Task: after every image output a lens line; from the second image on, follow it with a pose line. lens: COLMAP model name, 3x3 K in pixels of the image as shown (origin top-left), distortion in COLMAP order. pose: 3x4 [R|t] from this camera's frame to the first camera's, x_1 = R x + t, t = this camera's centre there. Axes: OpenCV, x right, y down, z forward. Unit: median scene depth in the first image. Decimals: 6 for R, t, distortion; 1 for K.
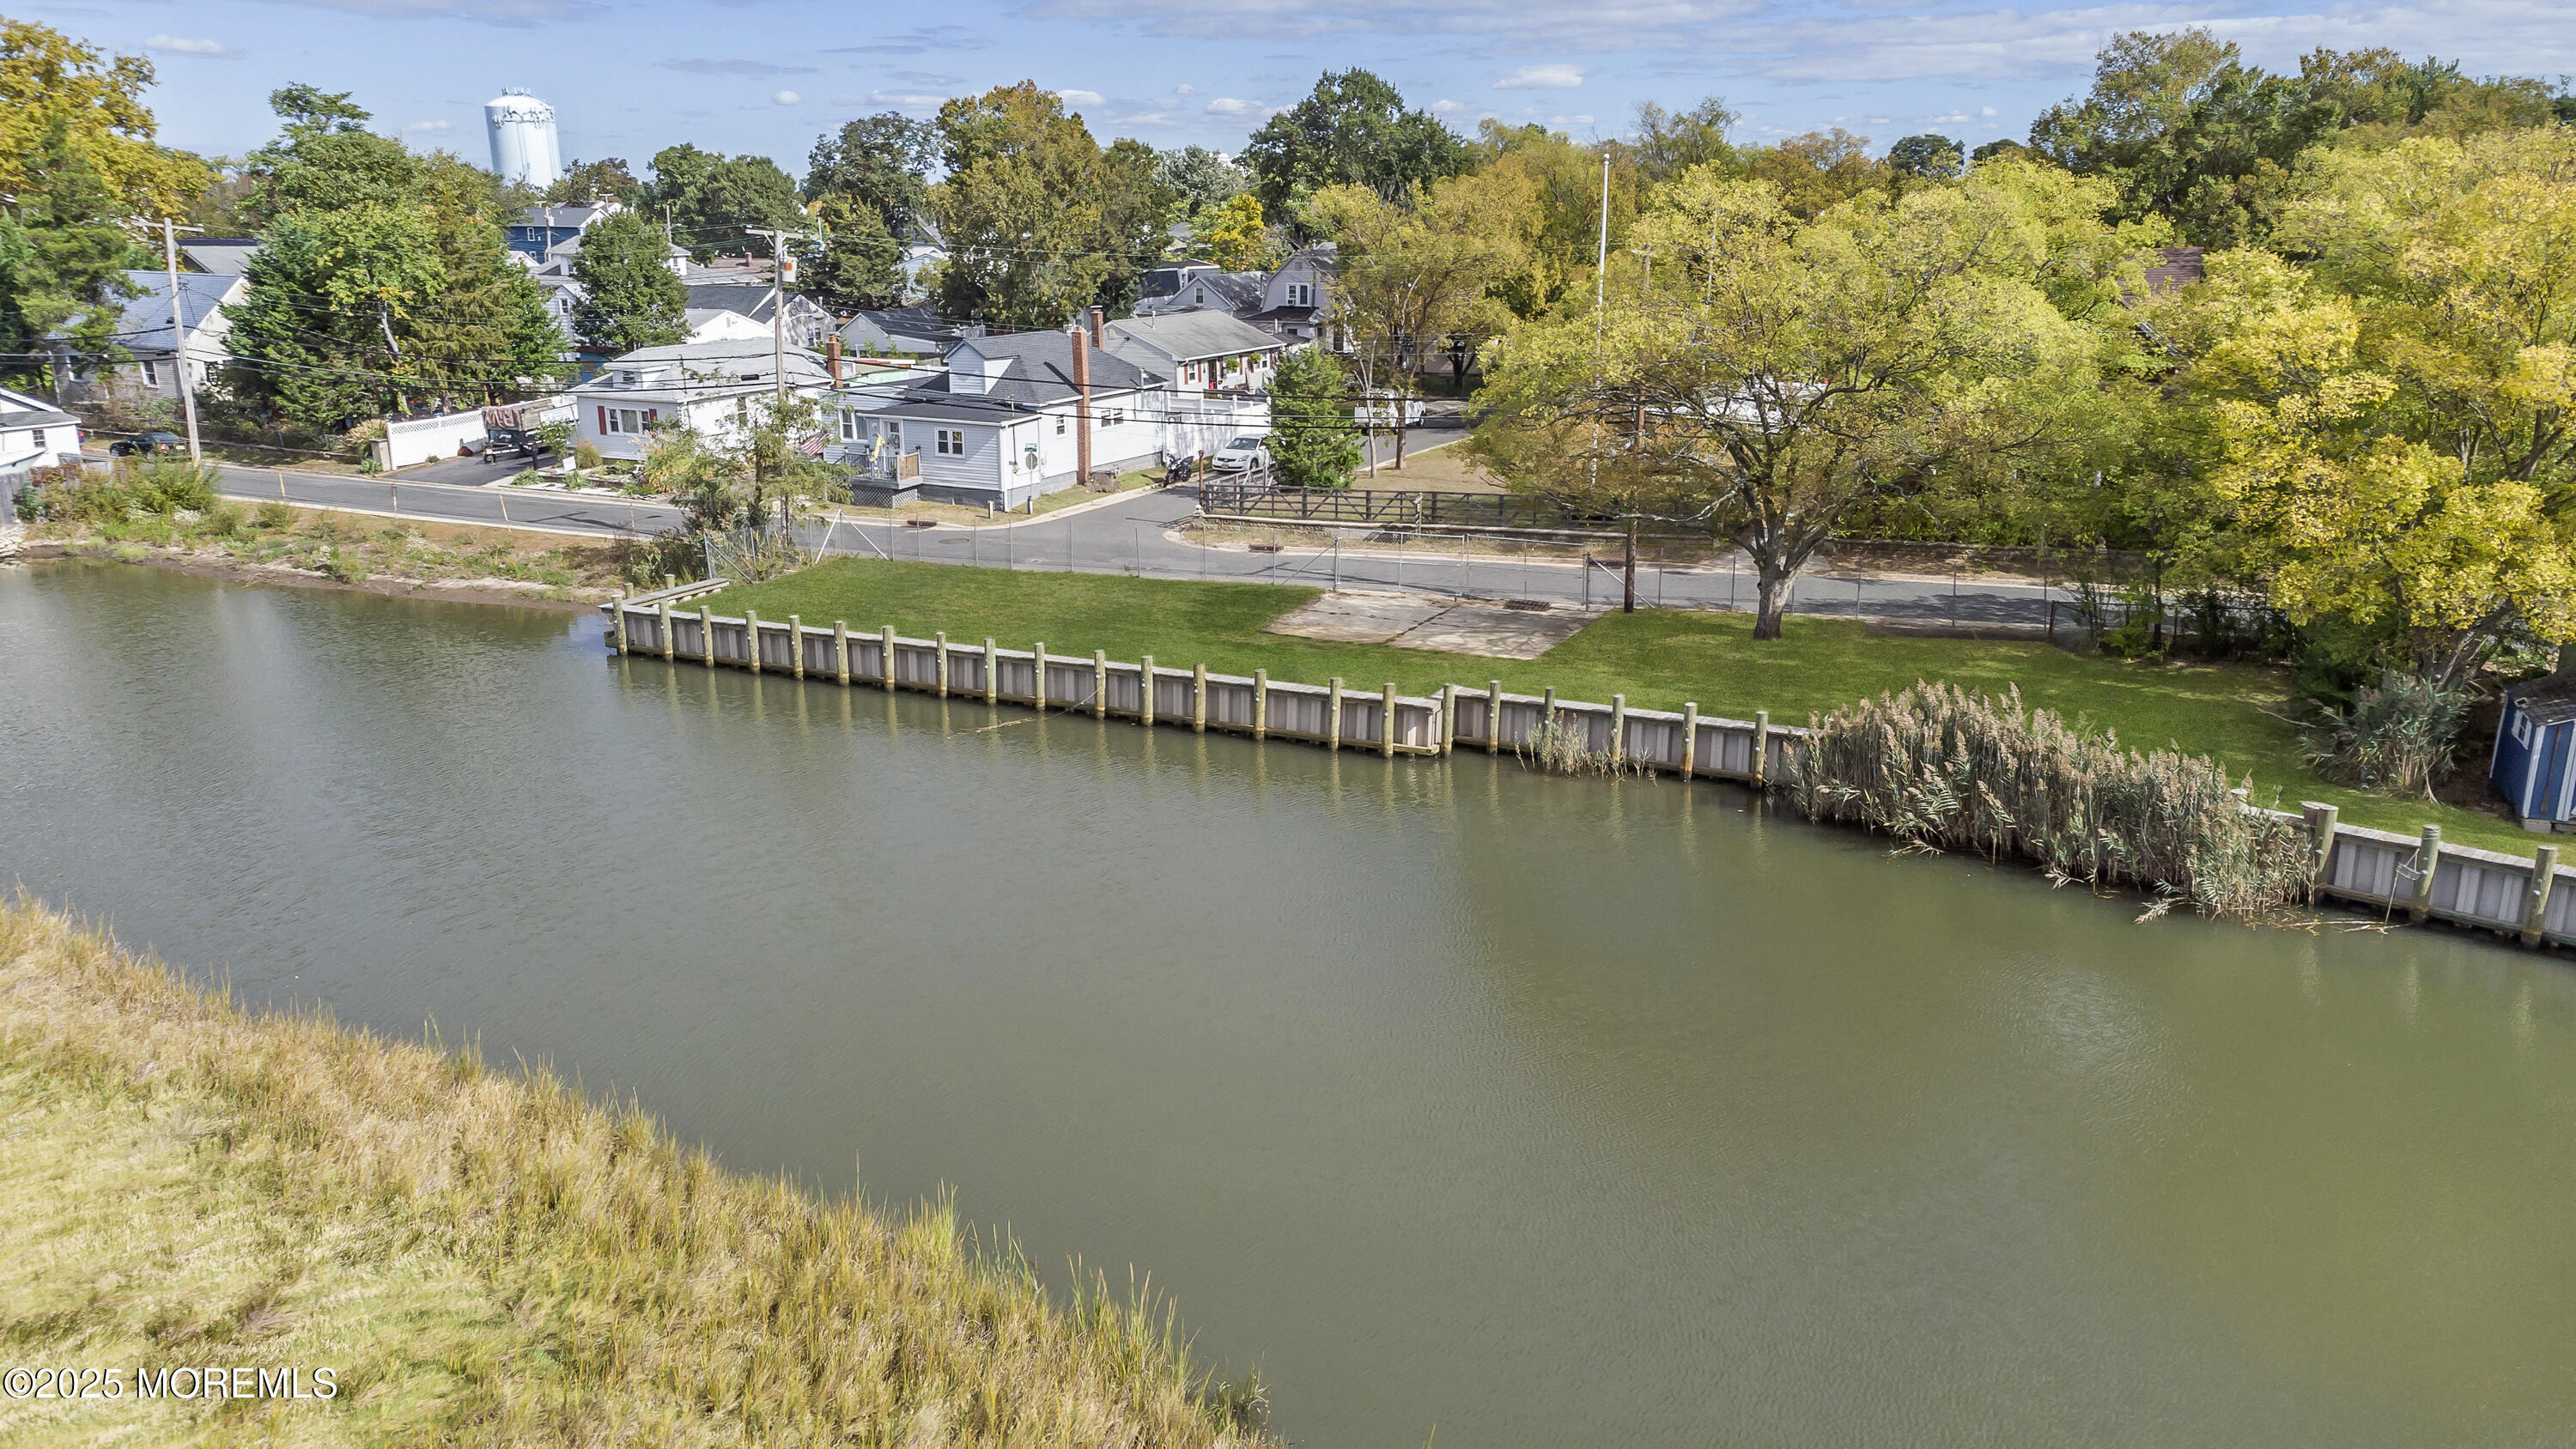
lens RADIAL K [[1959.1, 0, 1297.4], [0, 1959.1, 721.3], [0, 0, 1]] dist [0.050472, 0.007165]
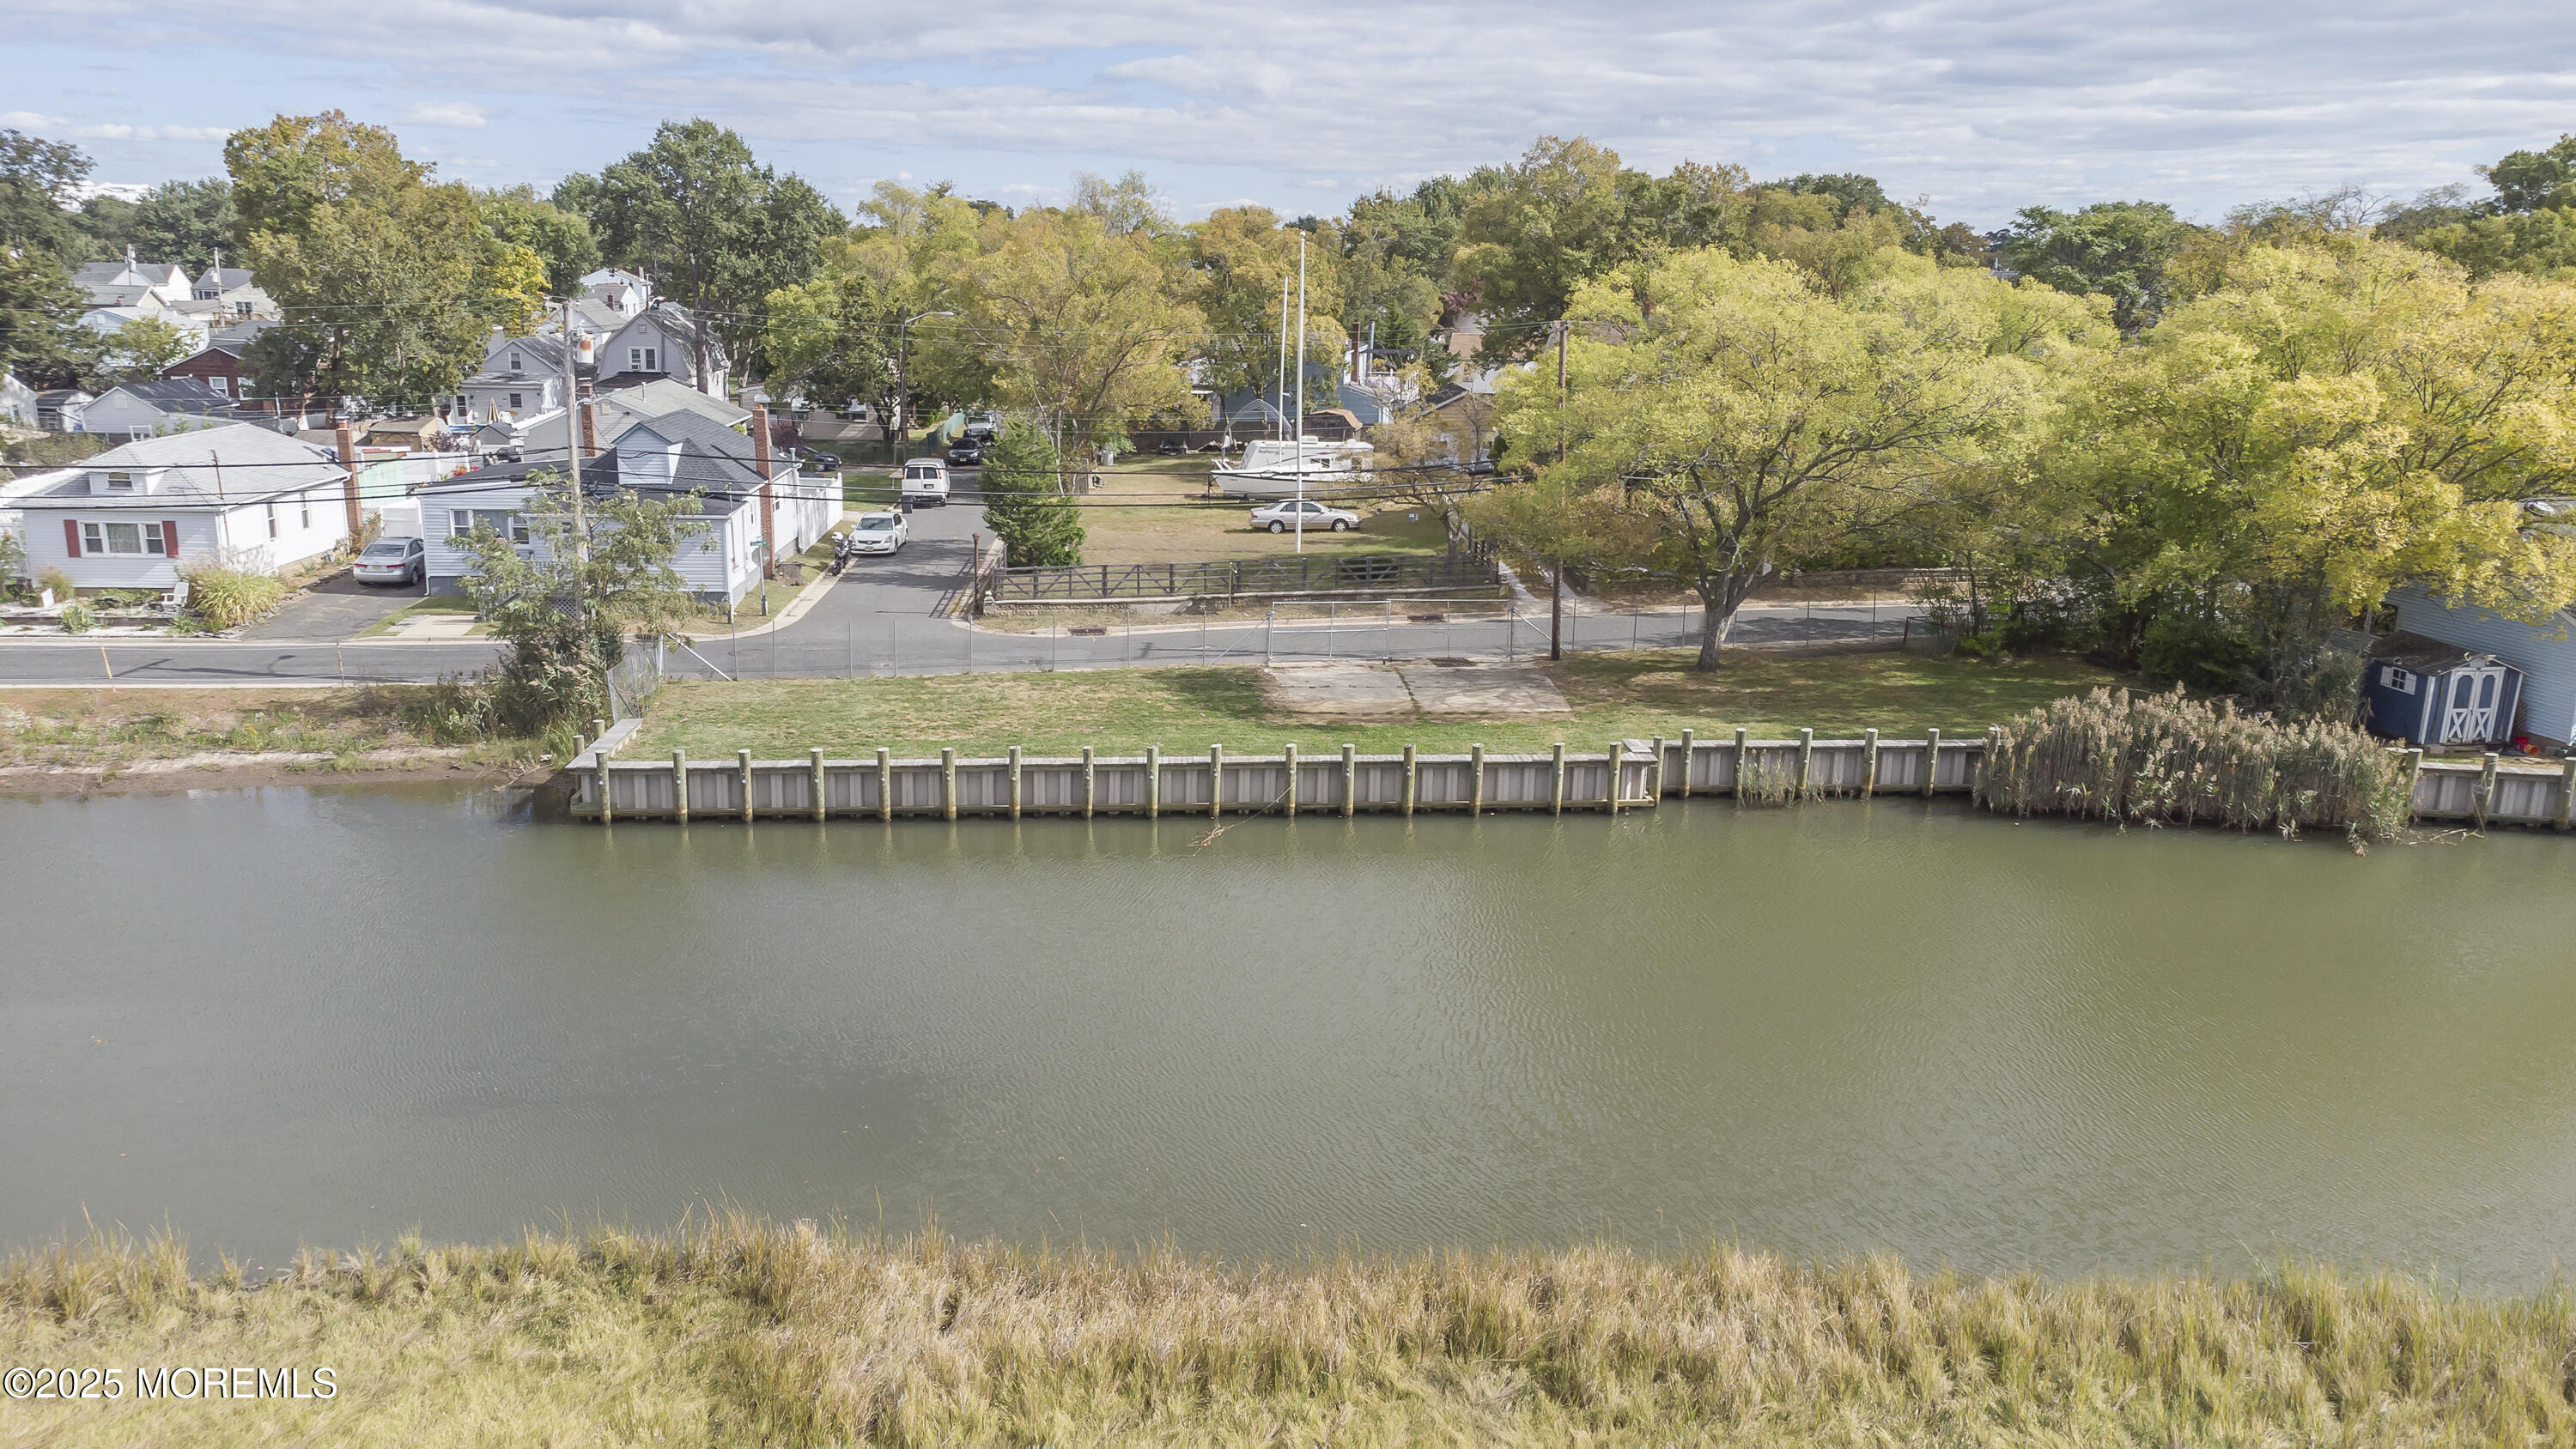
lens RADIAL K [[1897.2, 0, 1273.1], [0, 1897.2, 768.2], [0, 0, 1]] dist [0.050633, 0.008906]
pose [[0.857698, -0.121132, 0.499681, -0.378975], [0.118355, 0.992267, 0.037388, -0.040135], [-0.500346, 0.027072, 0.865402, 0.122404]]
